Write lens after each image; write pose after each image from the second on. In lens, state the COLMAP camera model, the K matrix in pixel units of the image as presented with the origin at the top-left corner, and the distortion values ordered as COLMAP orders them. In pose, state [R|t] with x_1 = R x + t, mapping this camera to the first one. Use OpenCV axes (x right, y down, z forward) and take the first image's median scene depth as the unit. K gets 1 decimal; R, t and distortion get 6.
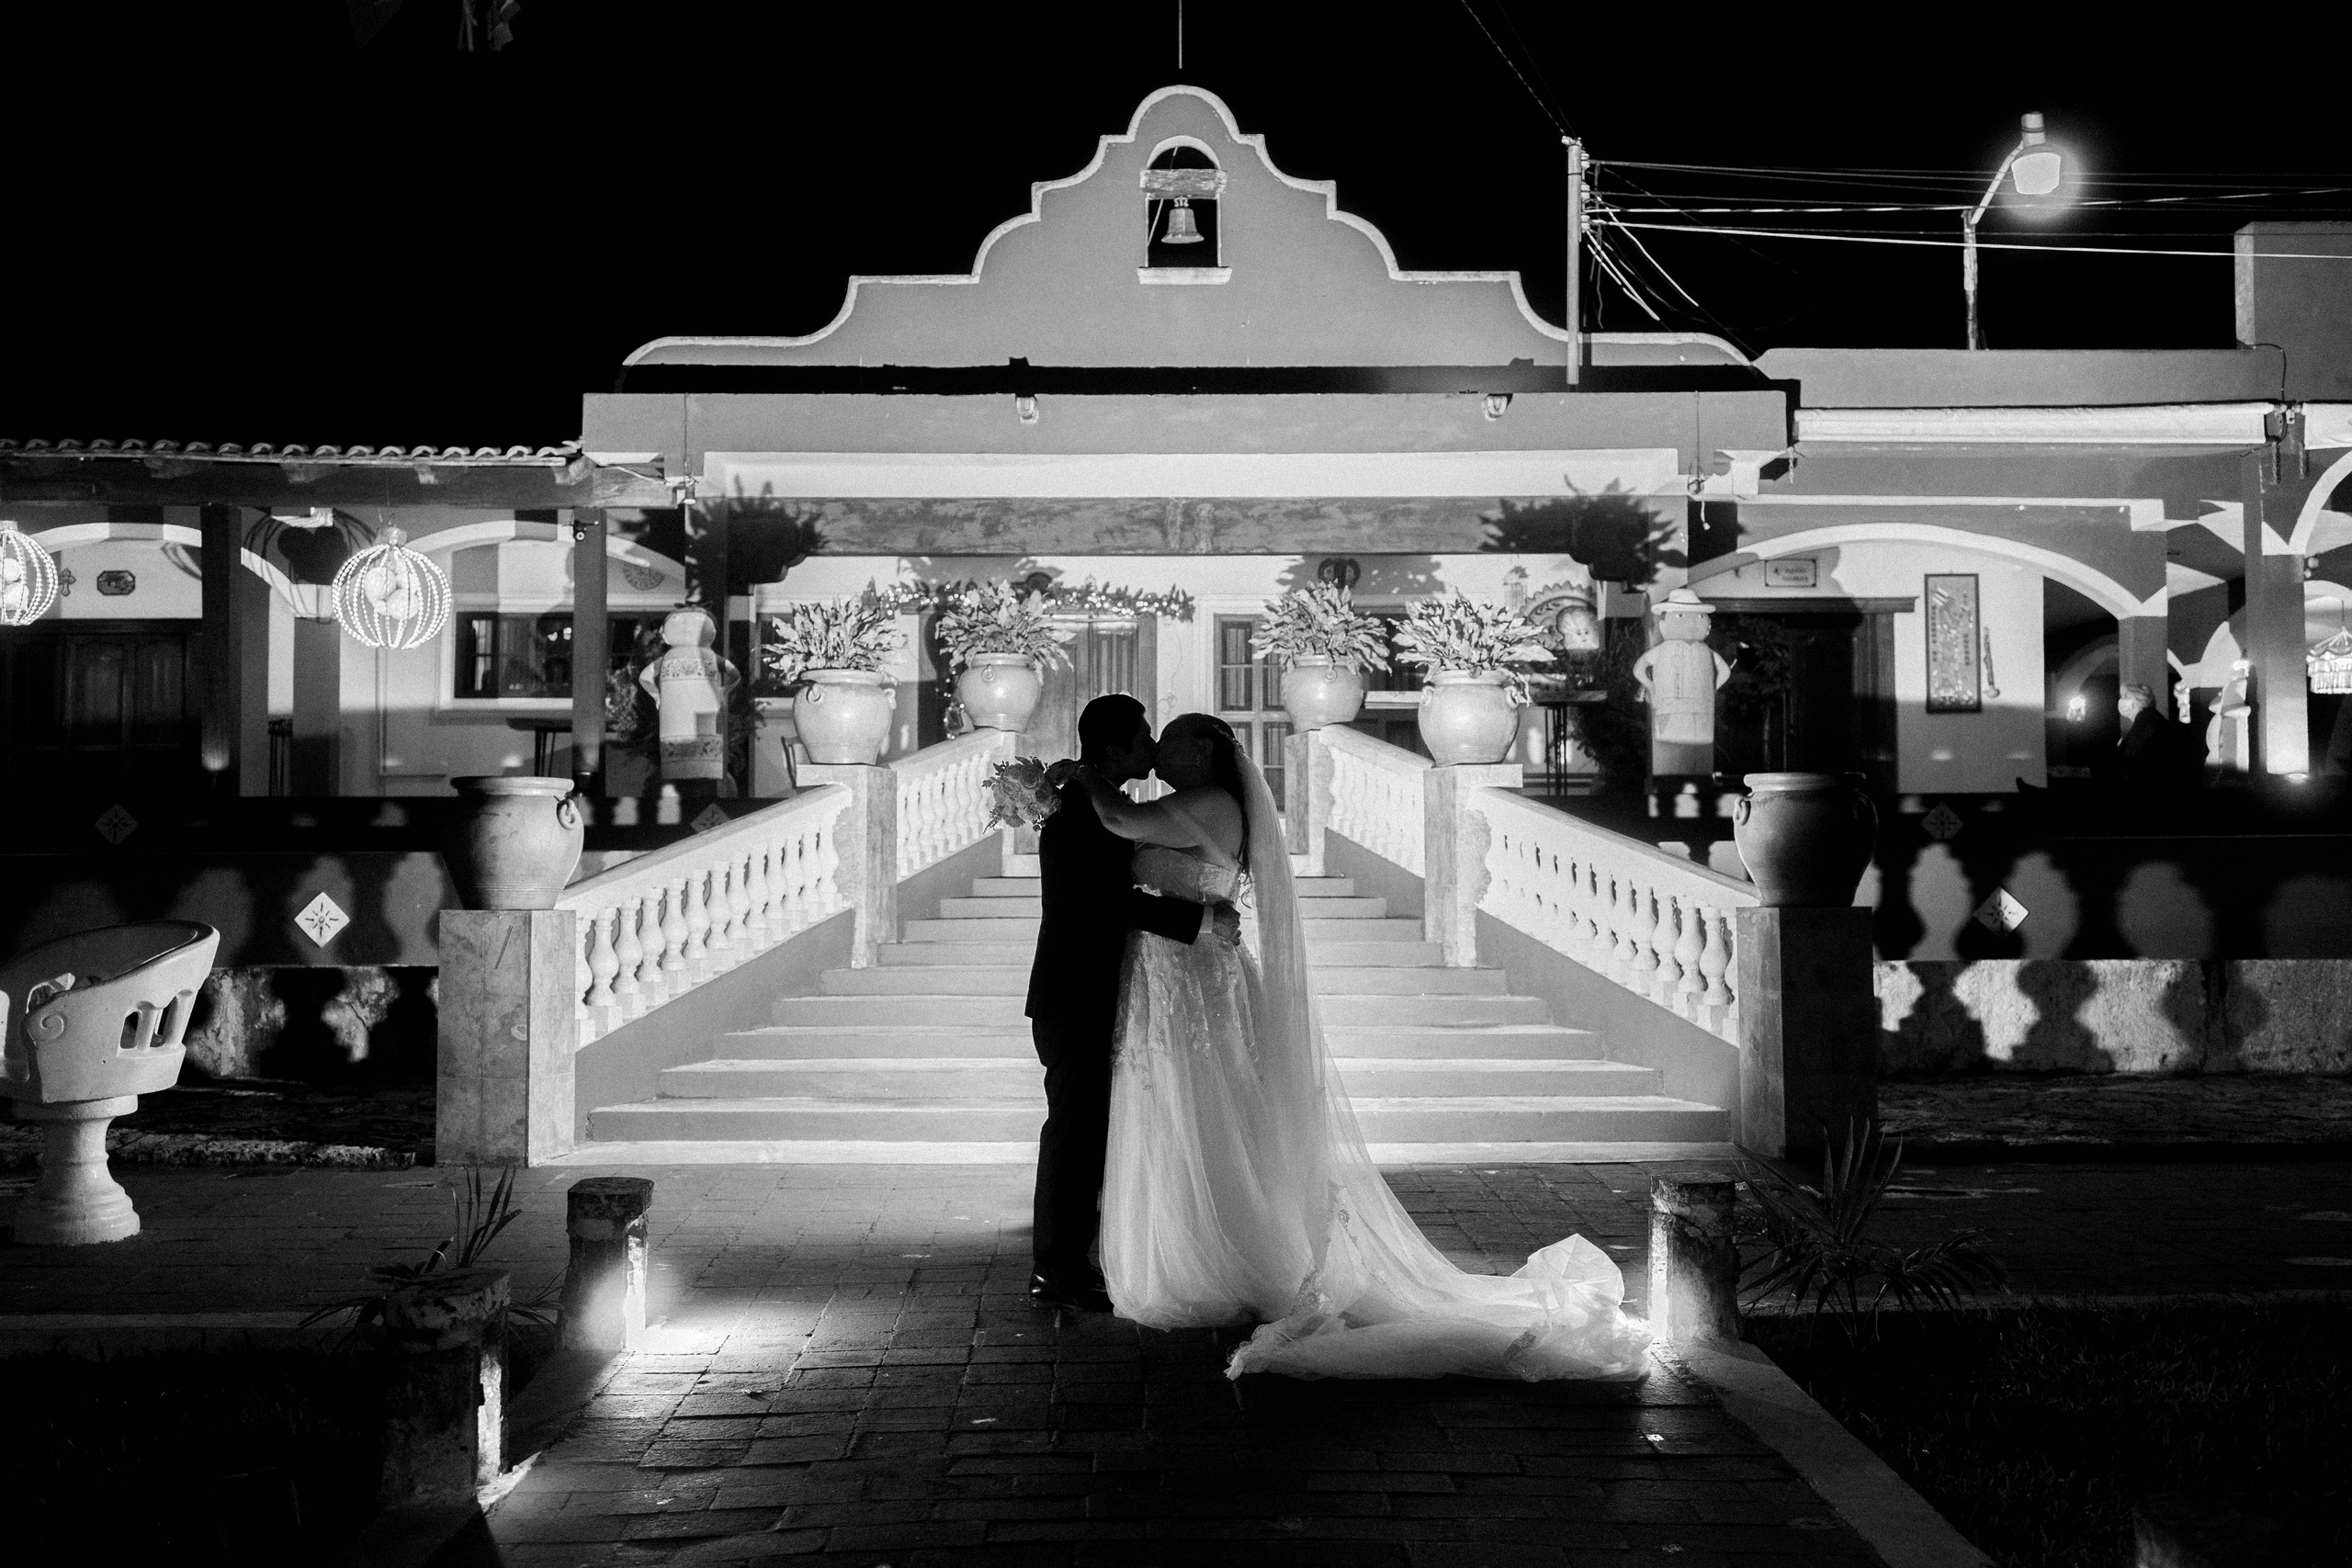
lens RADIAL K [[2313.0, 0, 1176.0], [0, 2313.0, 784.0], [0, 0, 1]] dist [0.002851, -0.005141]
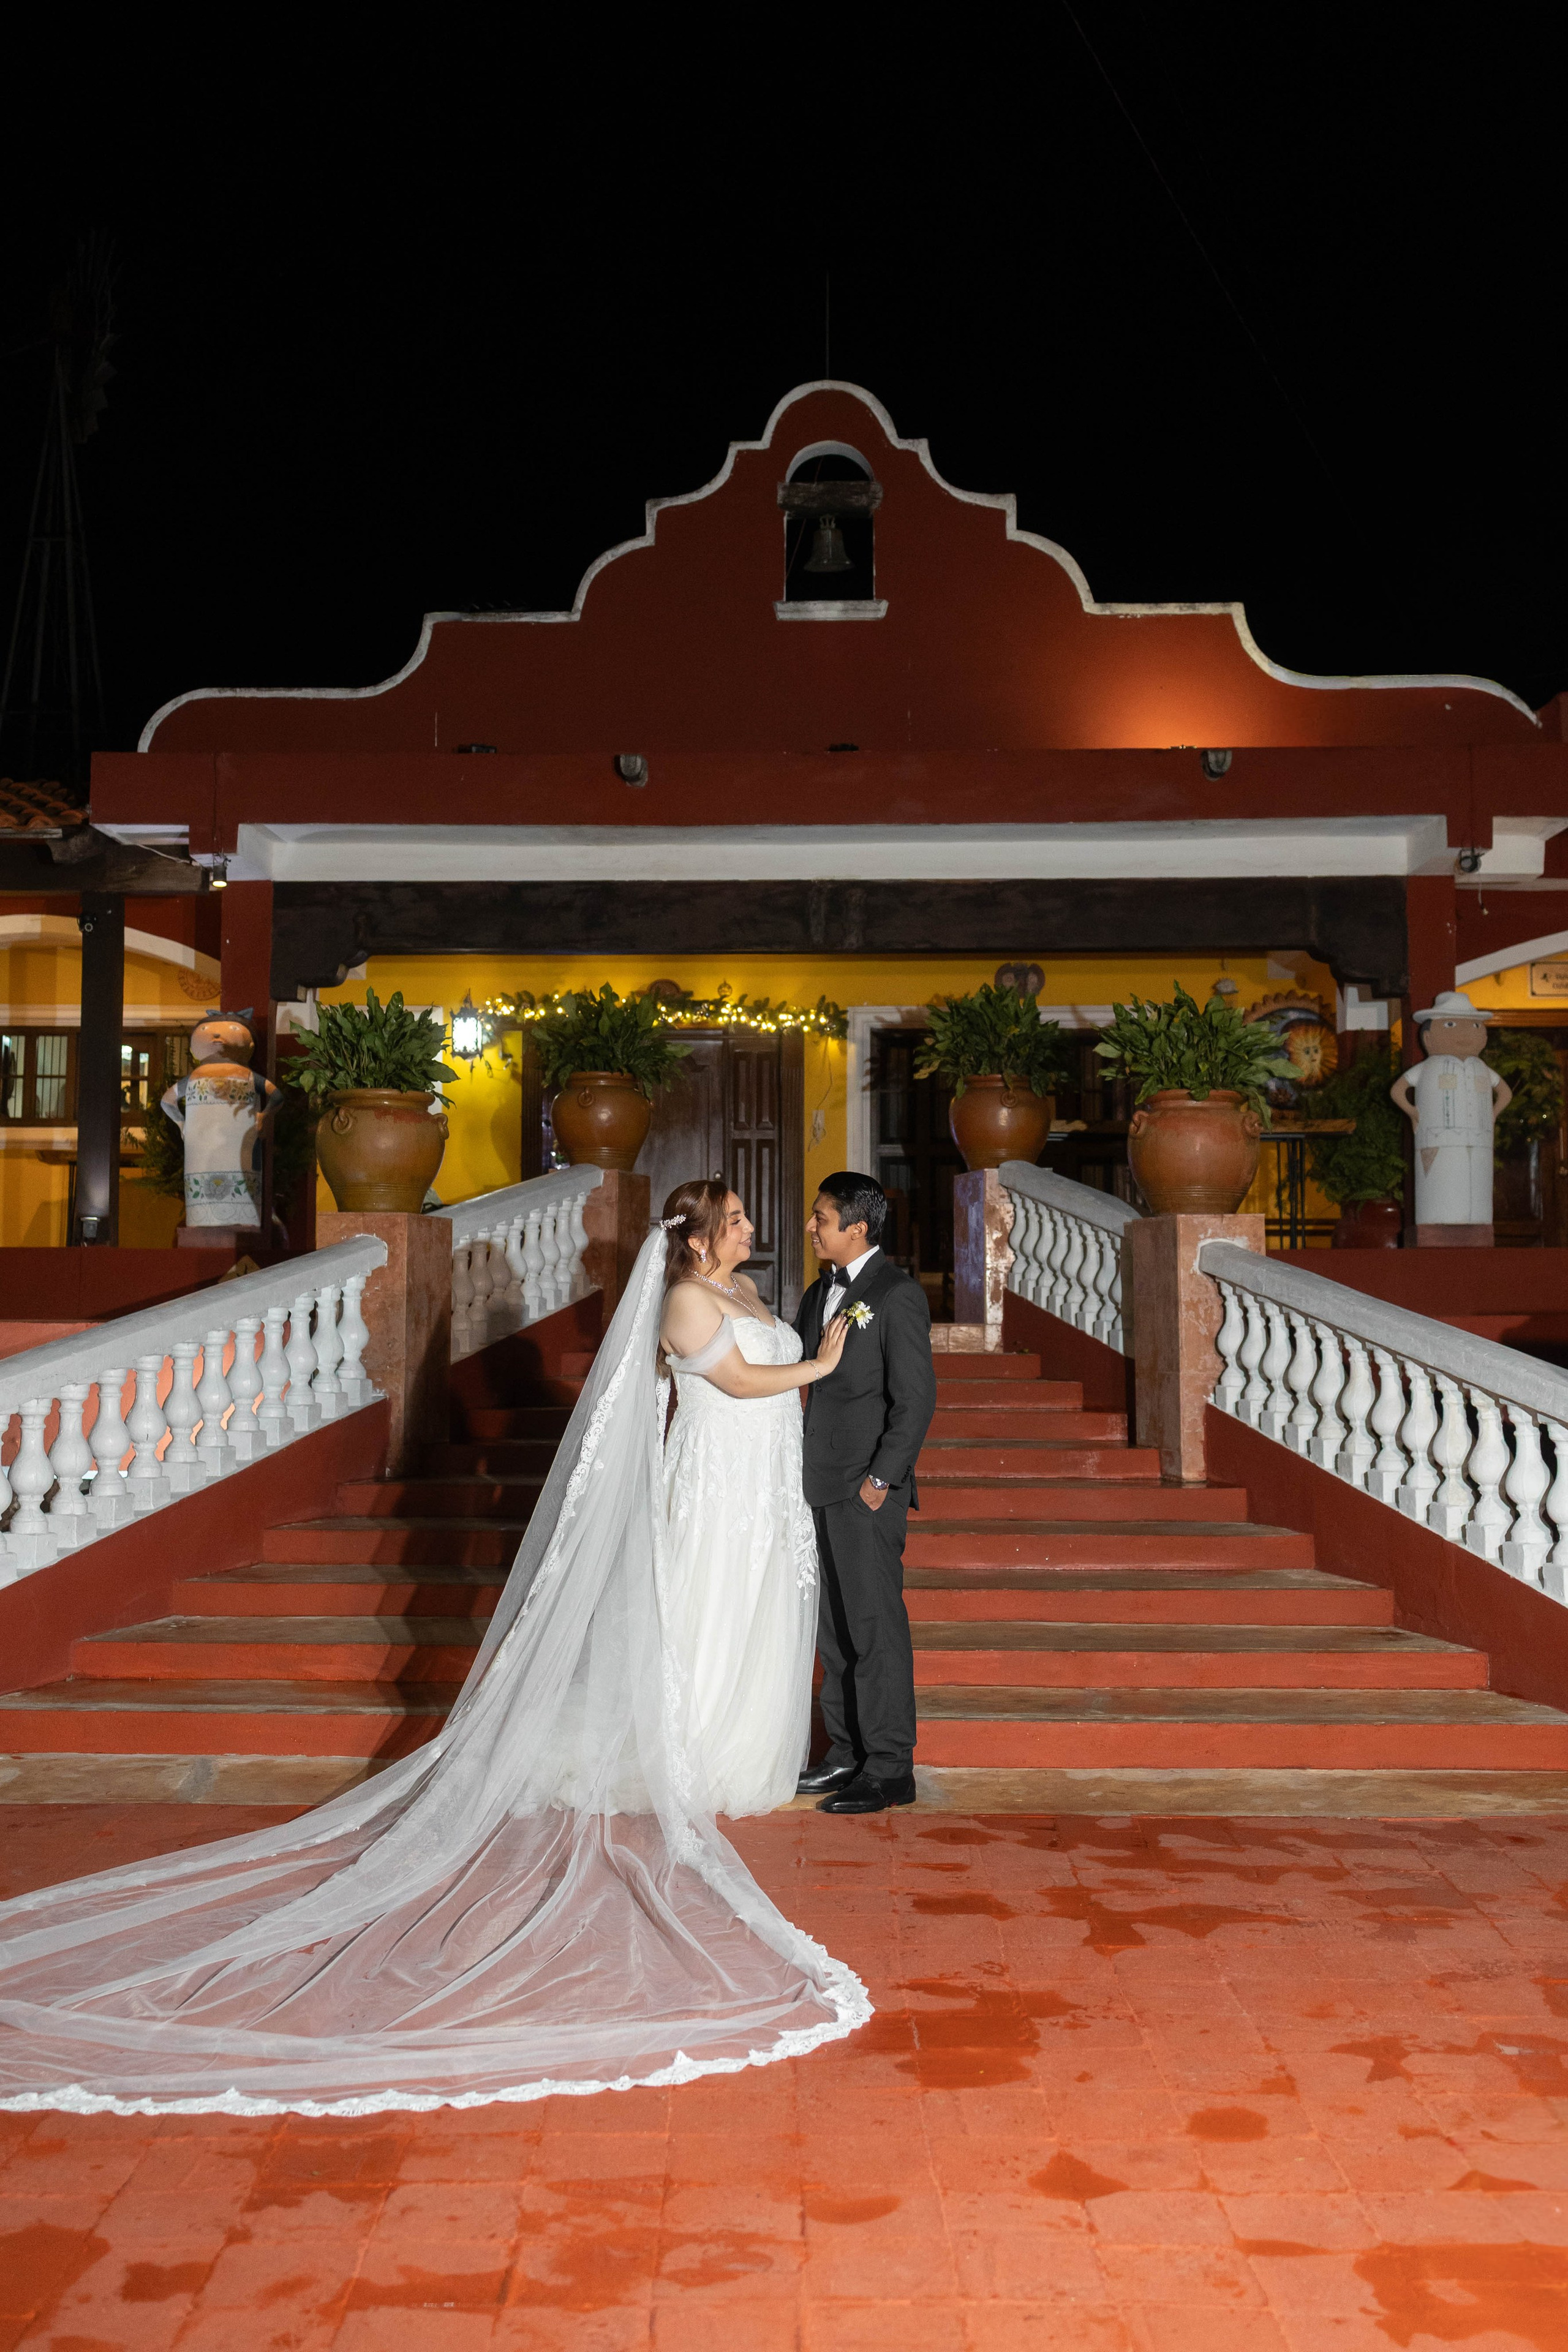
lens RADIAL K [[2362.6, 0, 788.5], [0, 2362.6, 1160.2], [0, 0, 1]] dist [0.003204, 0.016517]
pose [[0.999673, 0.001243, -0.025529, 0.010258], [-0.001895, 0.999672, -0.025552, -0.004406], [0.025489, 0.025592, 0.999347, 0.174054]]
